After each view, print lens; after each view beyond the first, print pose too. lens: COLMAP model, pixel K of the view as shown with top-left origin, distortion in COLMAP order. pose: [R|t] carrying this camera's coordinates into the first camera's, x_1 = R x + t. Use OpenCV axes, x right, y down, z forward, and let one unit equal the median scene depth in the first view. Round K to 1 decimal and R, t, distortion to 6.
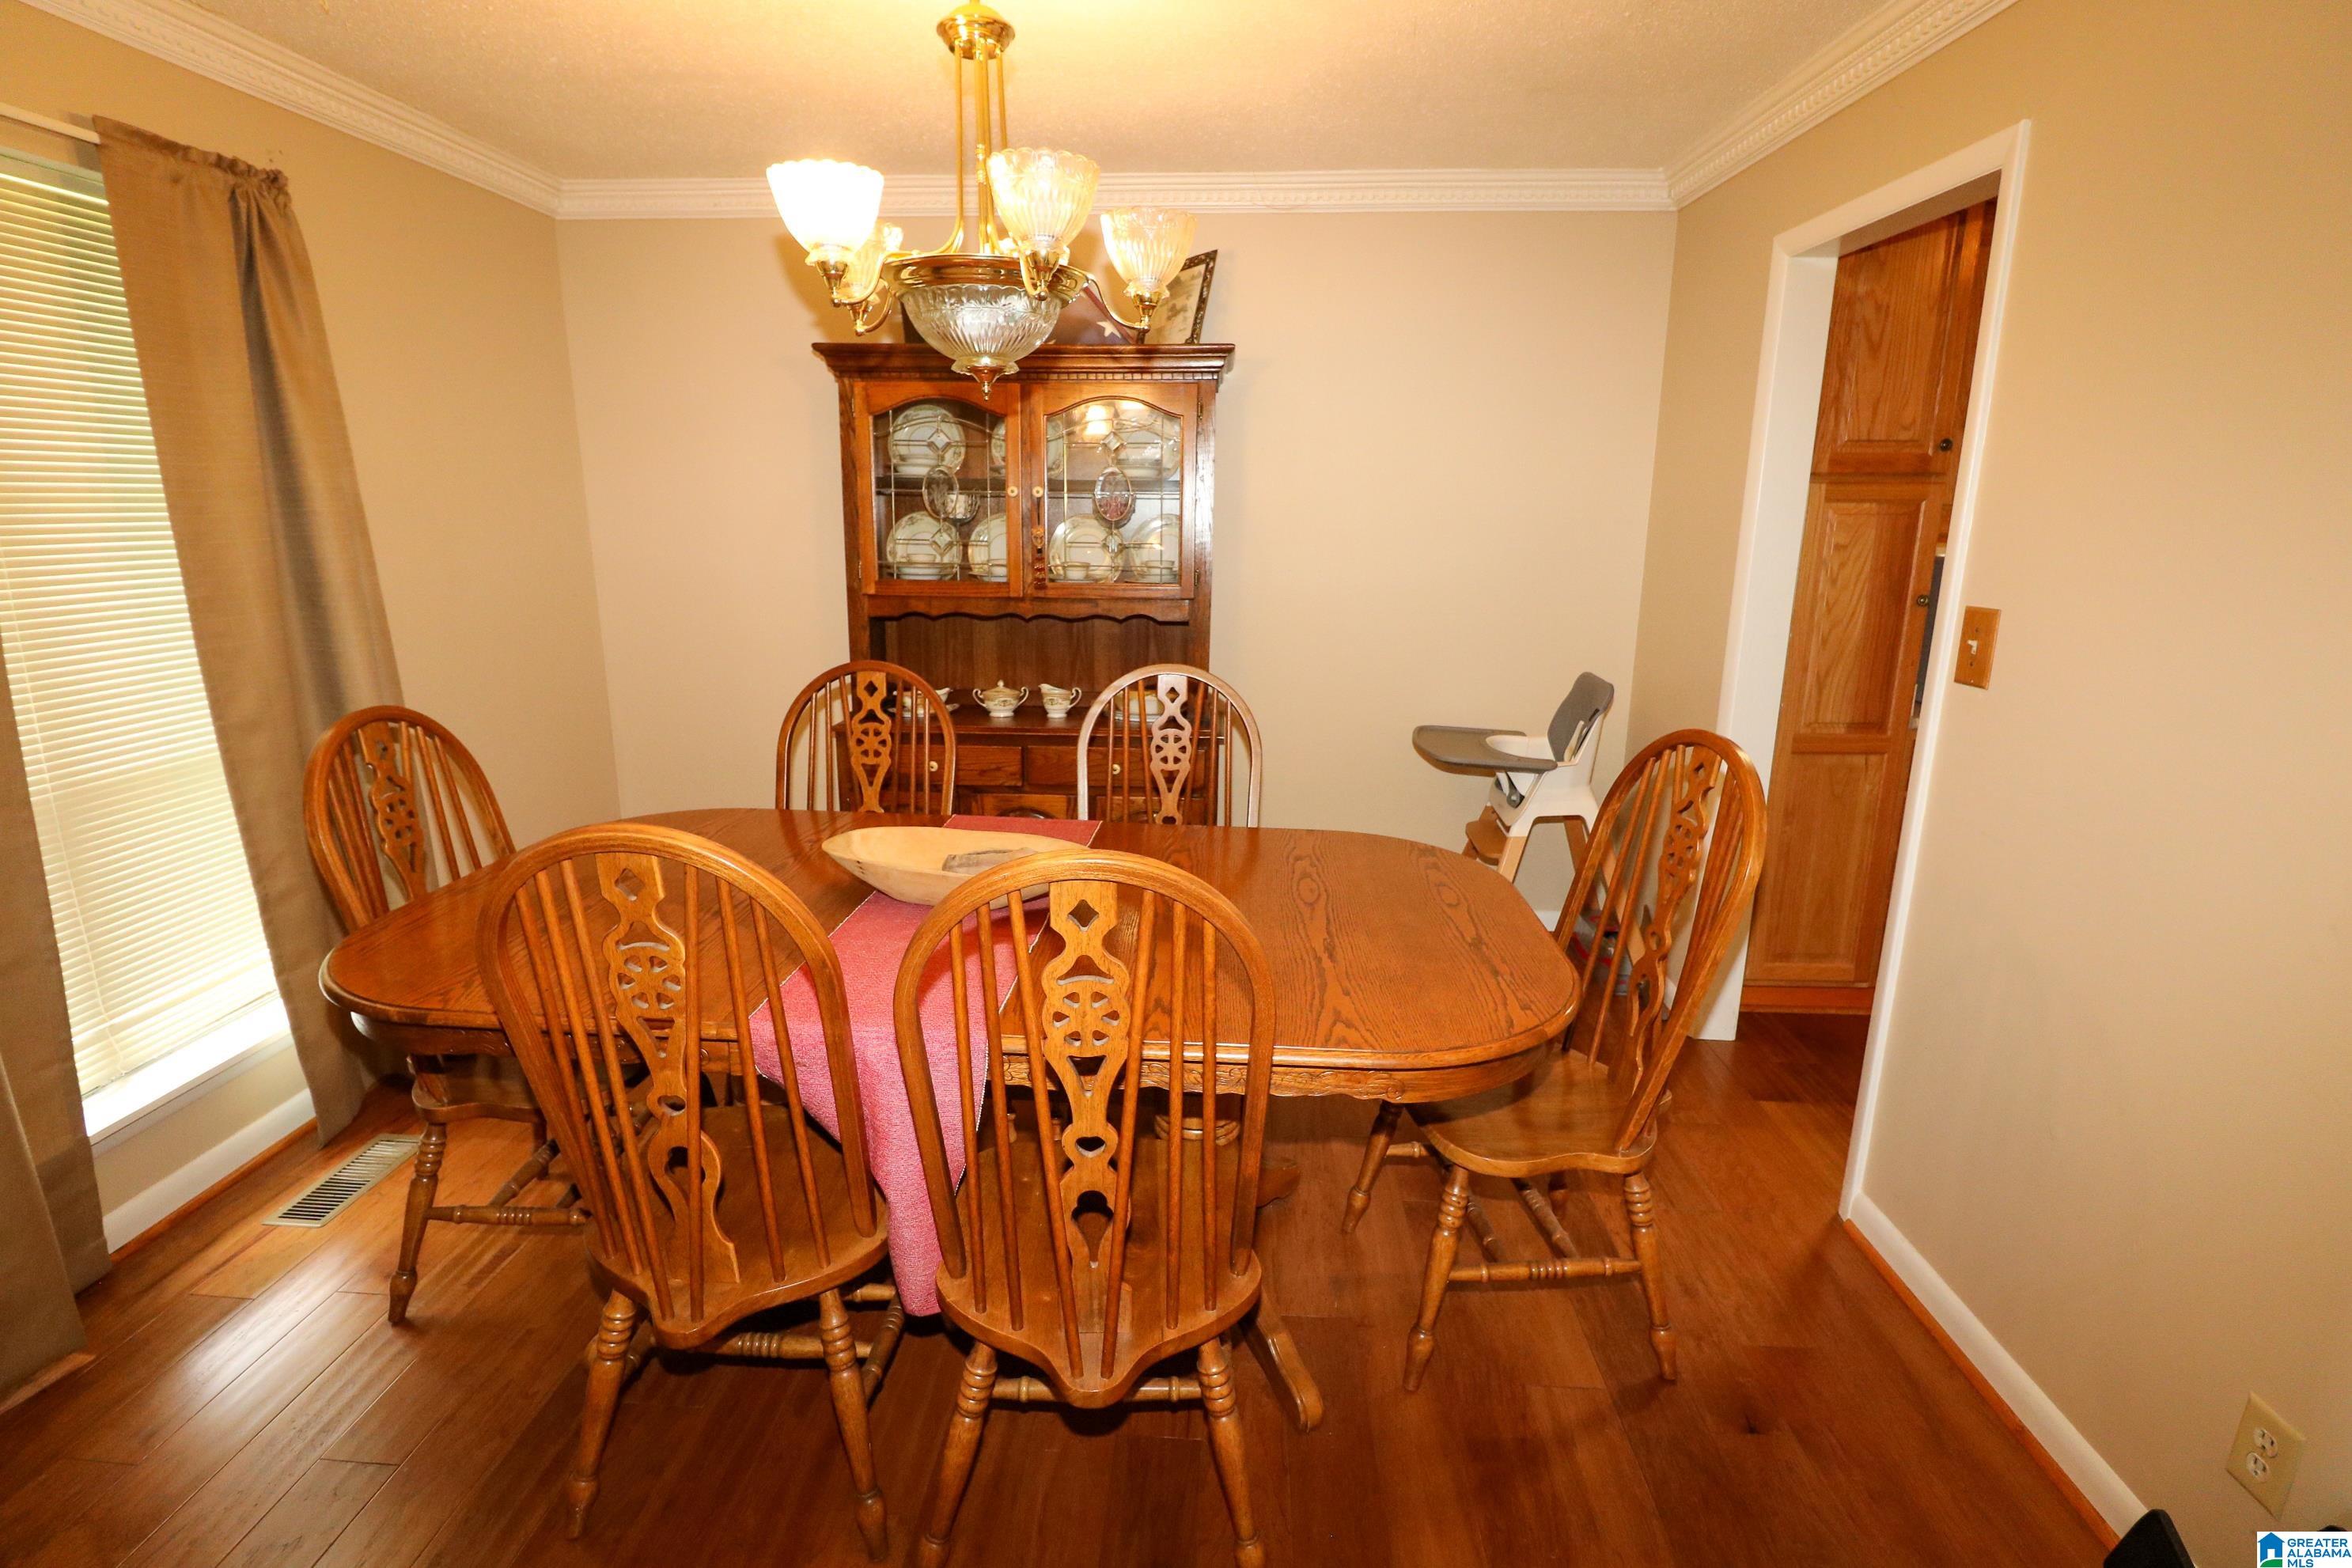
lens RADIAL K [[1128.7, 0, 1179.9], [0, 1128.7, 773.3], [0, 0, 1]] dist [-0.001925, -0.009978]
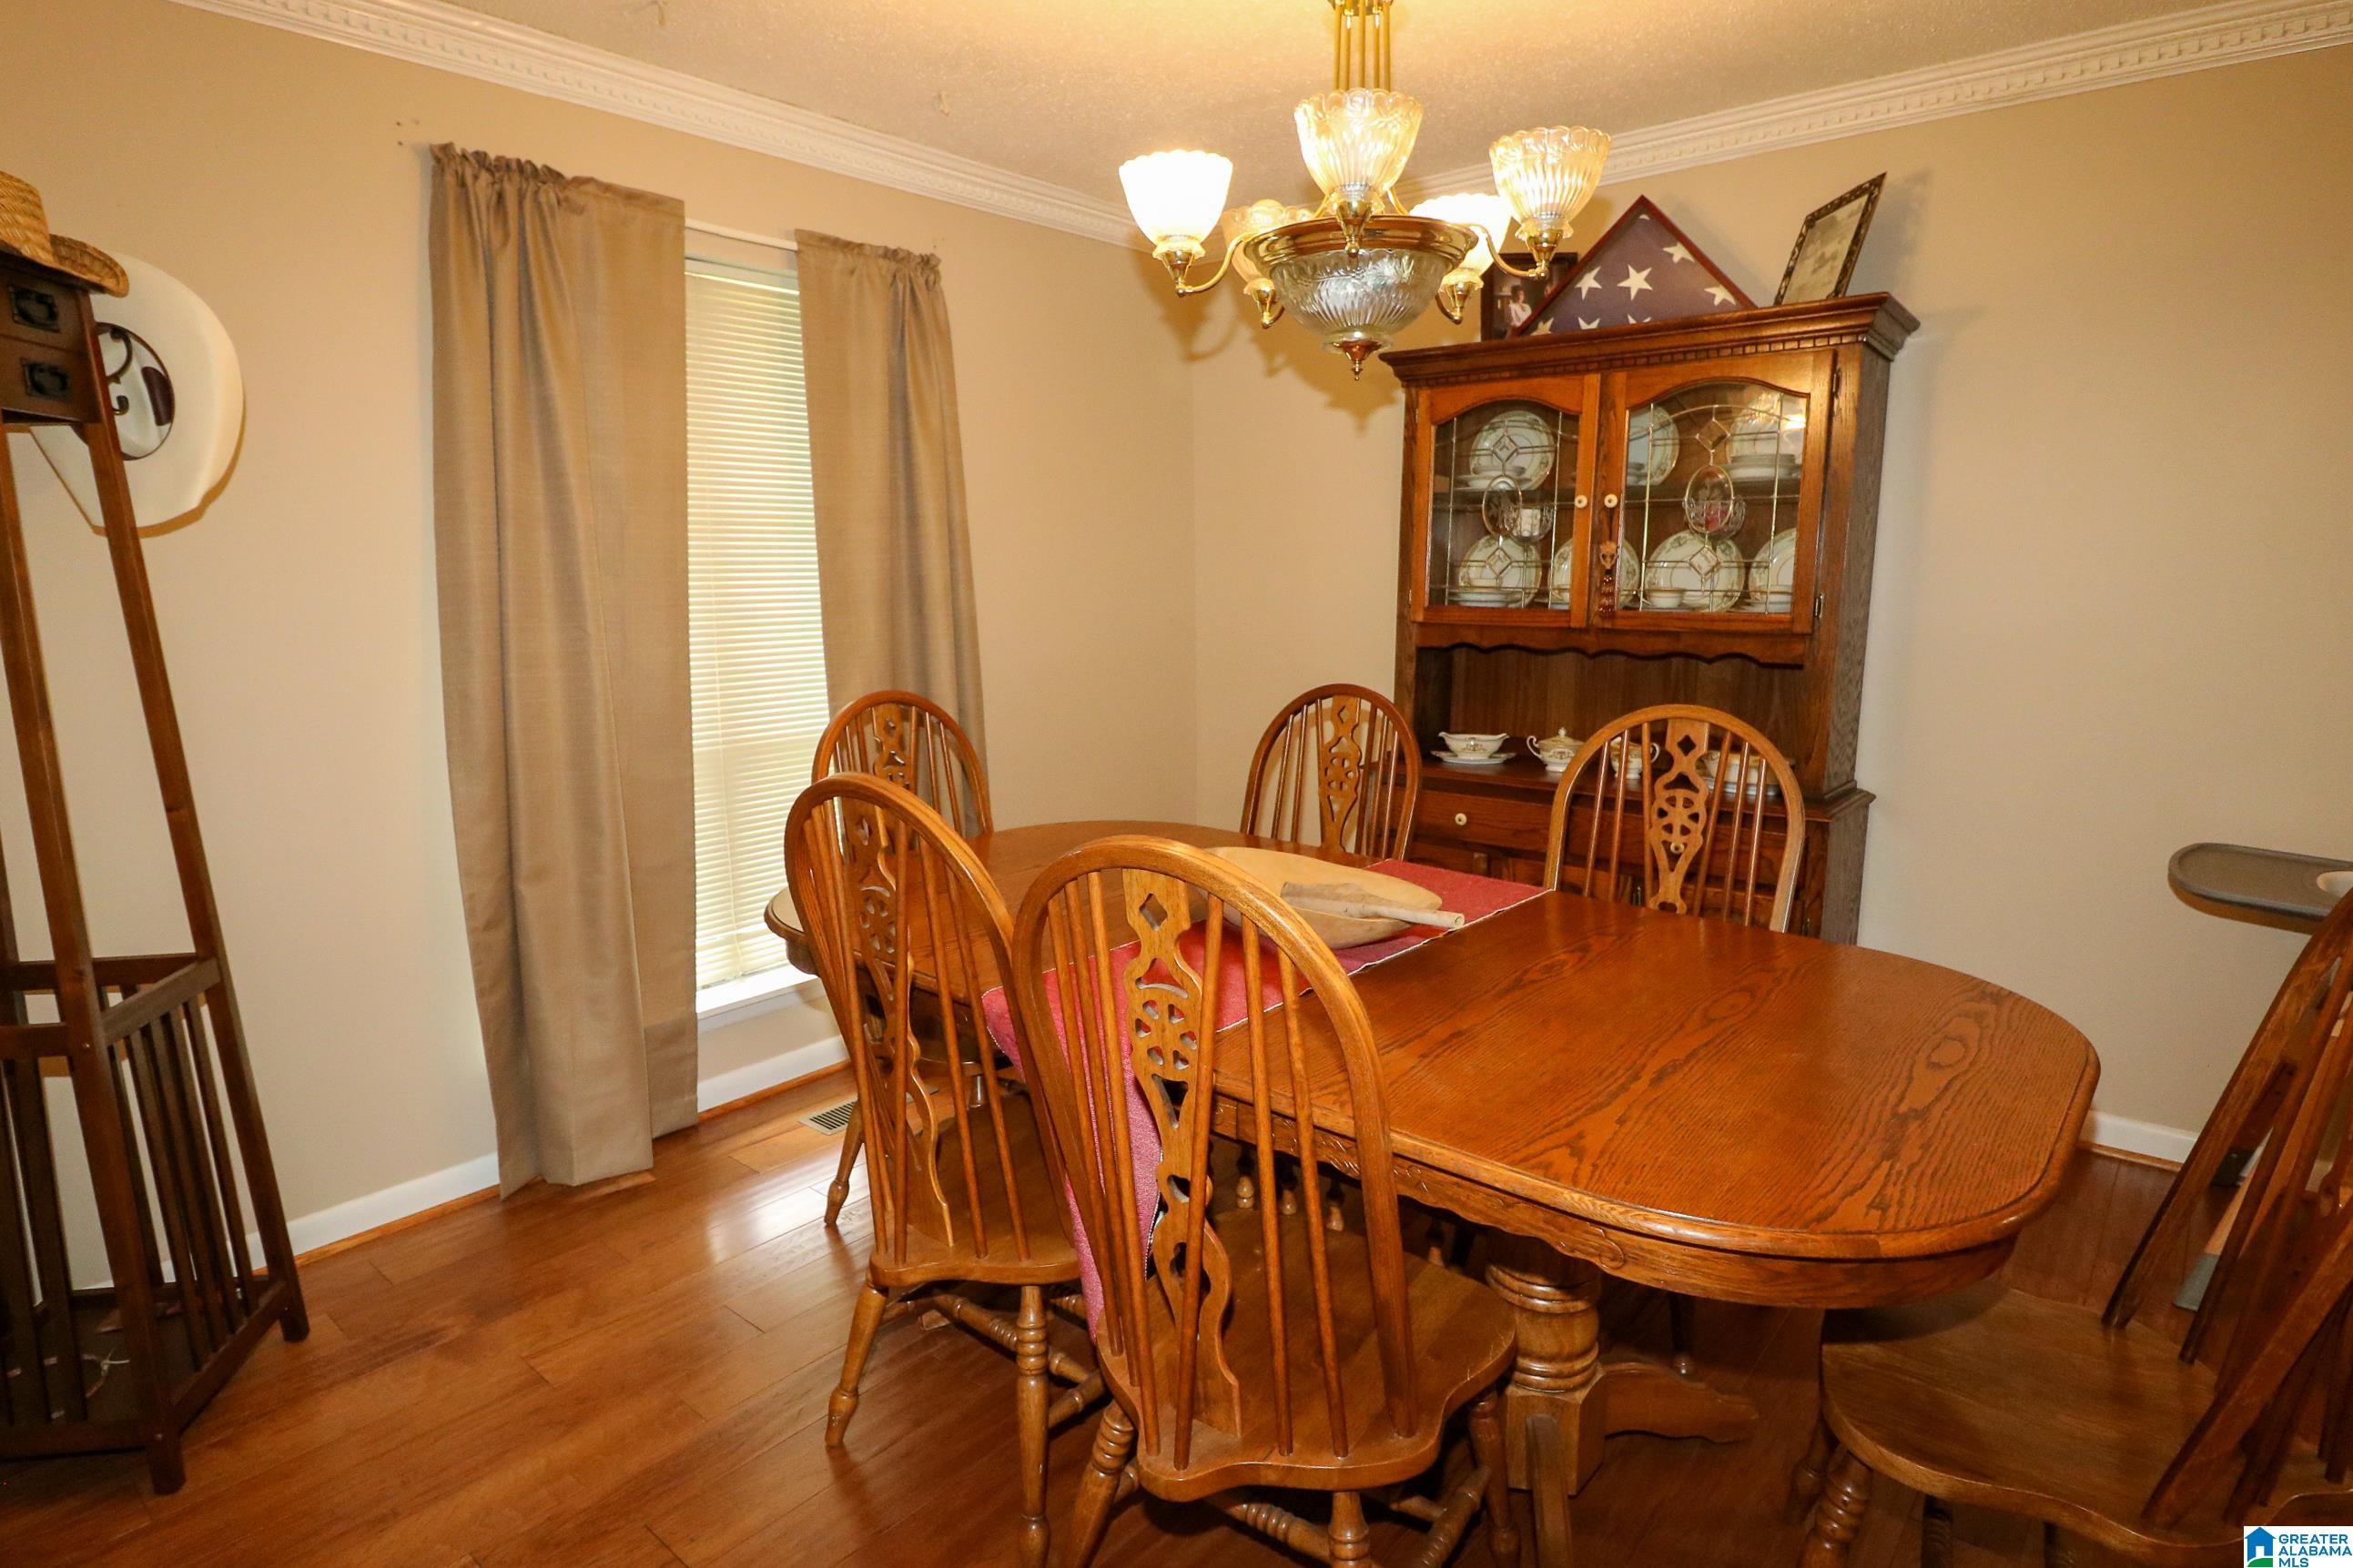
lens RADIAL K [[1309.4, 0, 1167.2], [0, 1309.4, 781.4], [0, 0, 1]] dist [-0.008207, -0.002053]
pose [[0.786258, 0.087248, -0.611708, 0.263921], [-0.128981, 0.991347, -0.024389, 0.022360], [0.604287, 0.098075, 0.790708, 0.082741]]
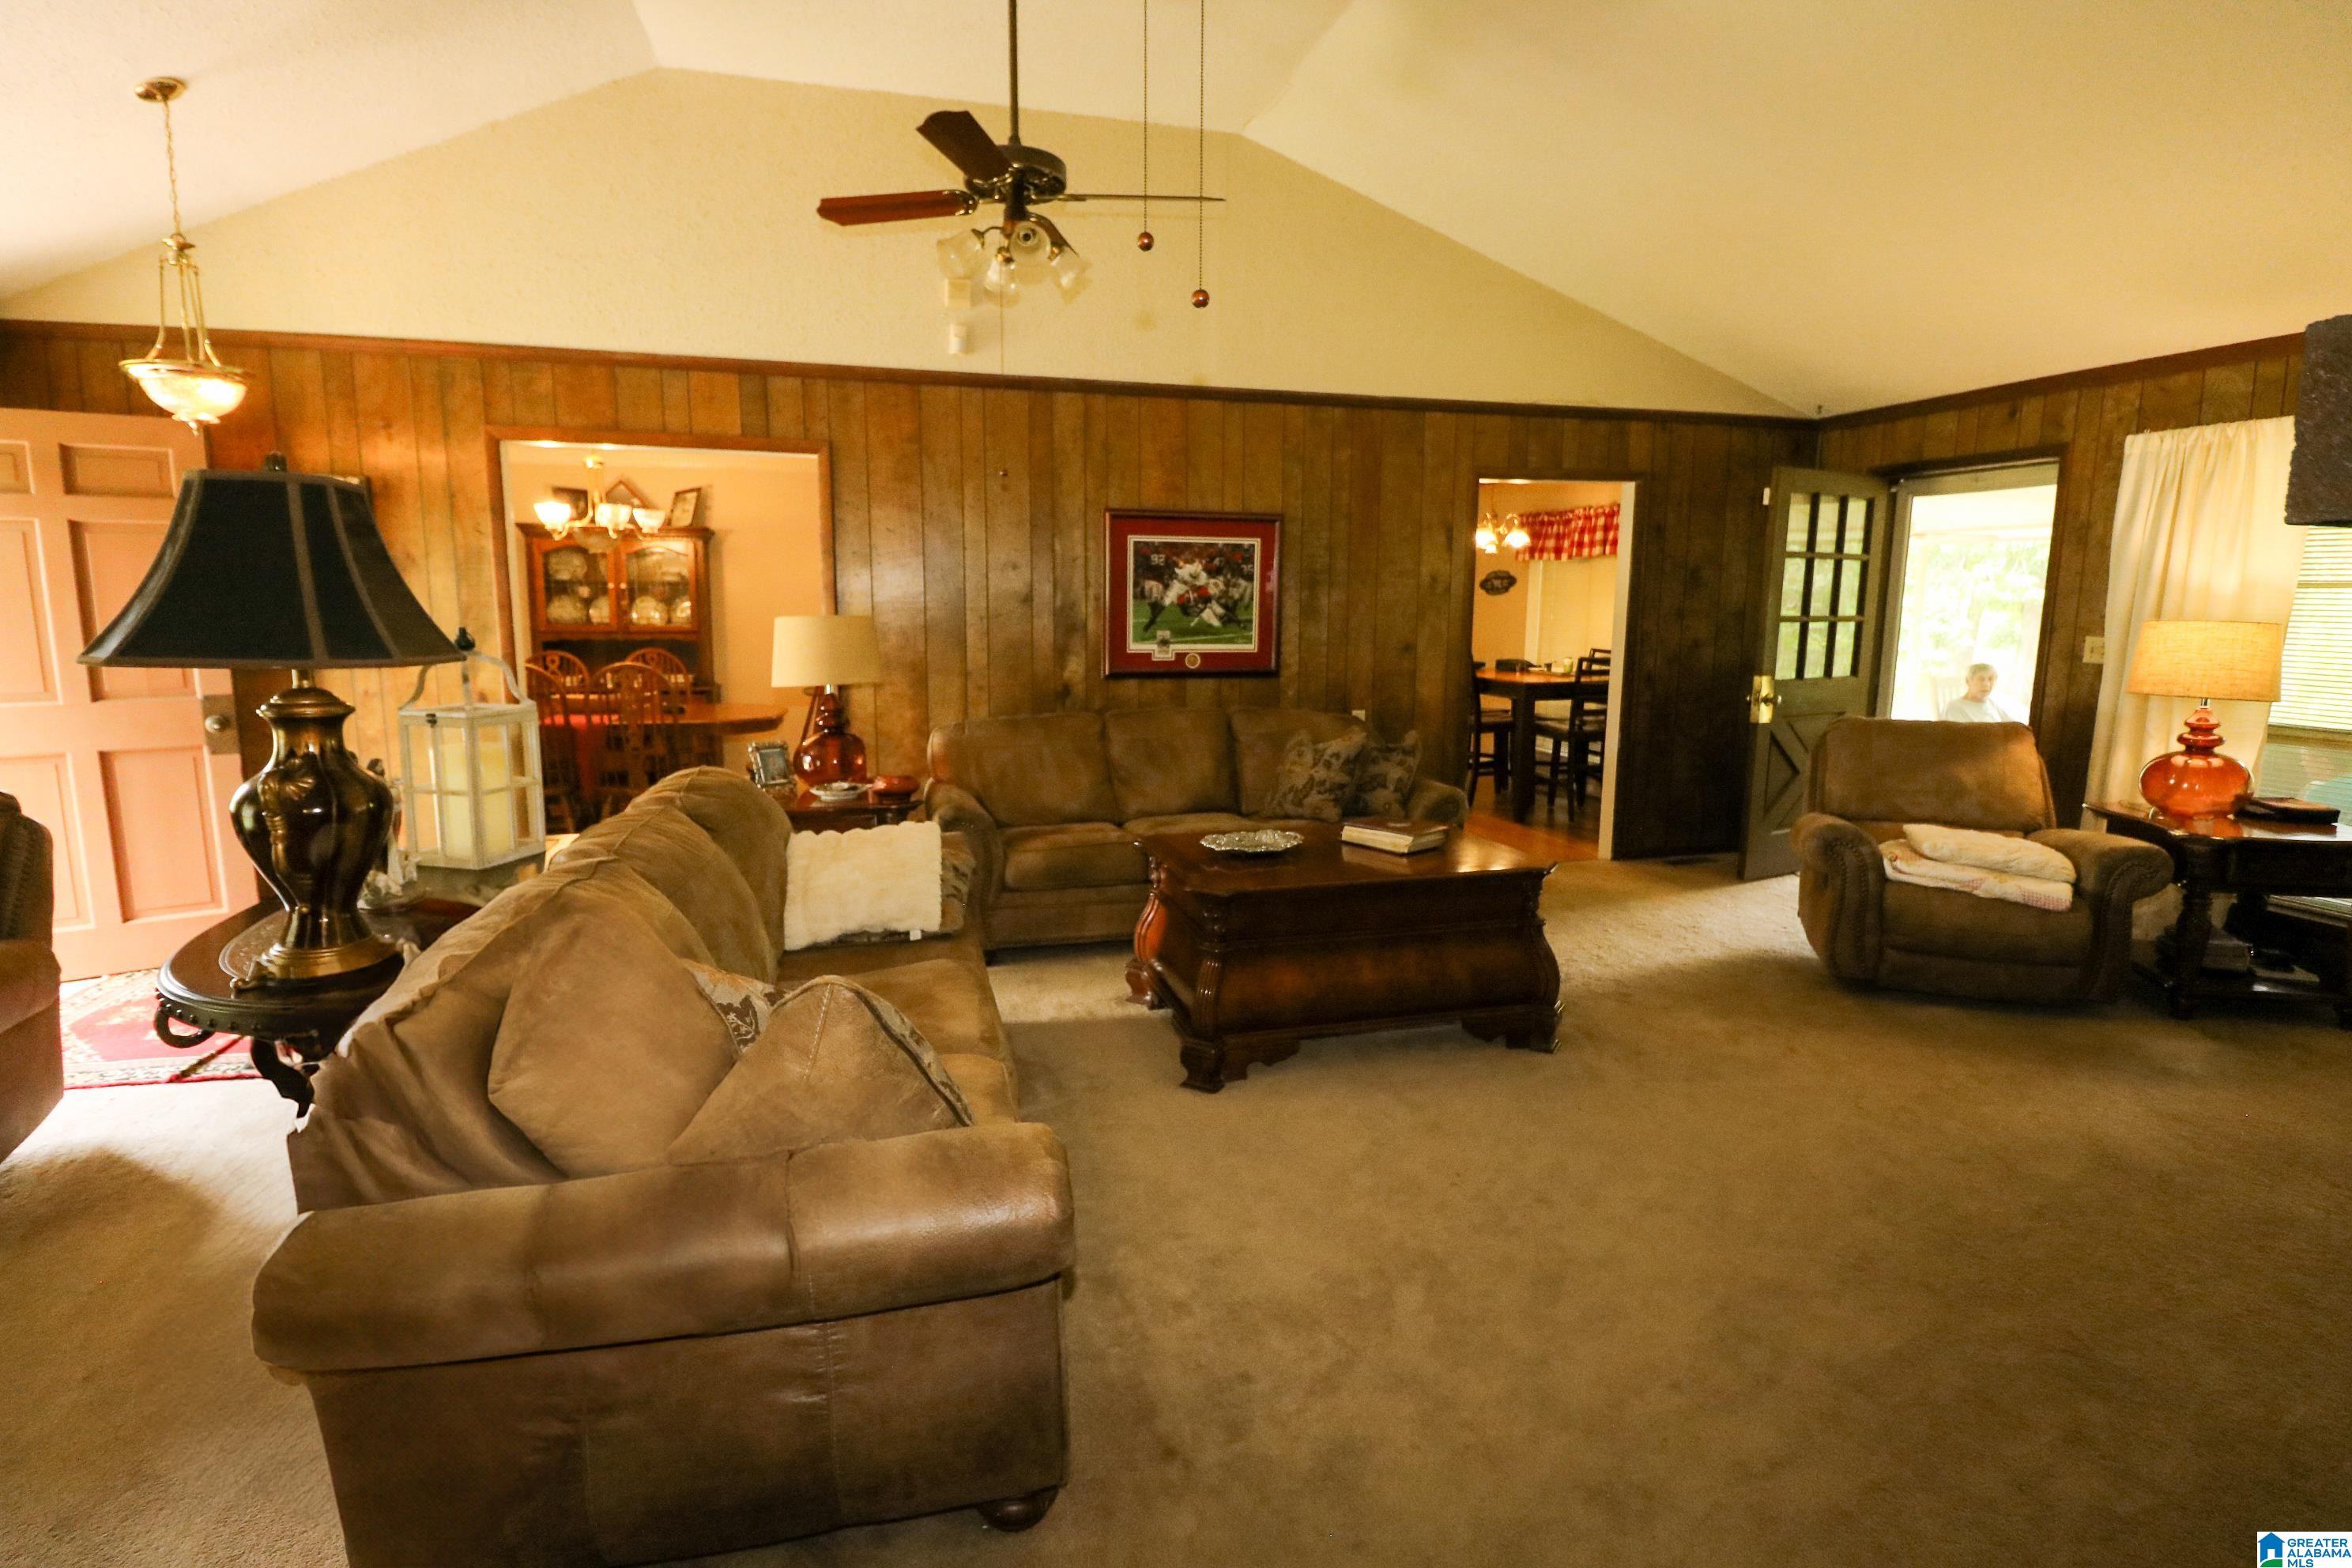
lens RADIAL K [[1128.7, 0, 1169.8], [0, 1128.7, 780.8], [0, 0, 1]] dist [-0.001925, -0.009978]
pose [[0.949357, -0.050009, 0.310194, 0.240049], [0.074715, 0.994865, -0.068279, 0.463706], [-0.305186, 0.087998, 0.948218, -1.782820]]
